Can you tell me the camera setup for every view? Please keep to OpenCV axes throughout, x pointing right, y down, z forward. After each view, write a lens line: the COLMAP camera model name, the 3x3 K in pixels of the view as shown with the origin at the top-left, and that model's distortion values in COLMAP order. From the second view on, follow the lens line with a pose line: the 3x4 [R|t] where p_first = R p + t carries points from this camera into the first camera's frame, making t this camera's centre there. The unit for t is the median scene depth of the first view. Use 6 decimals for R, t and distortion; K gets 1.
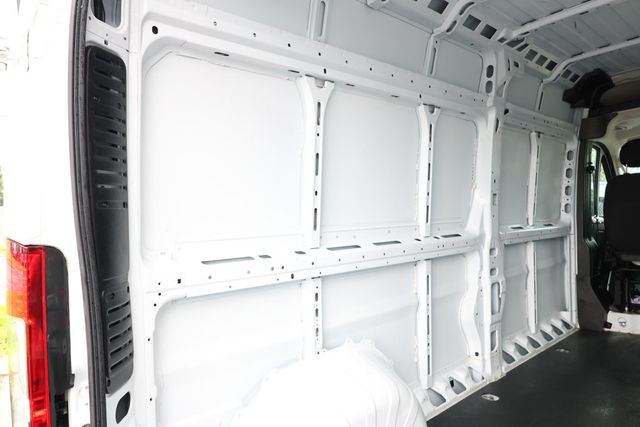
lens RADIAL K [[432.6, 0, 320.0], [0, 432.6, 213.5], [0, 0, 1]] dist [0.000354, 0.001664]
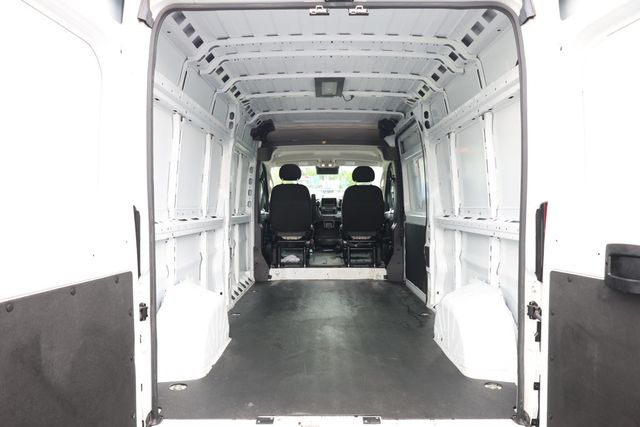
lens RADIAL K [[447.5, 0, 320.0], [0, 447.5, 213.5], [0, 0, 1]] dist [-0.003685, -0.000333]
pose [[0.672786, 0.007908, 0.739795, -0.454409], [-0.000025, 0.999943, -0.010665, 0.039821], [-0.739837, 0.007157, 0.672748, -0.267789]]
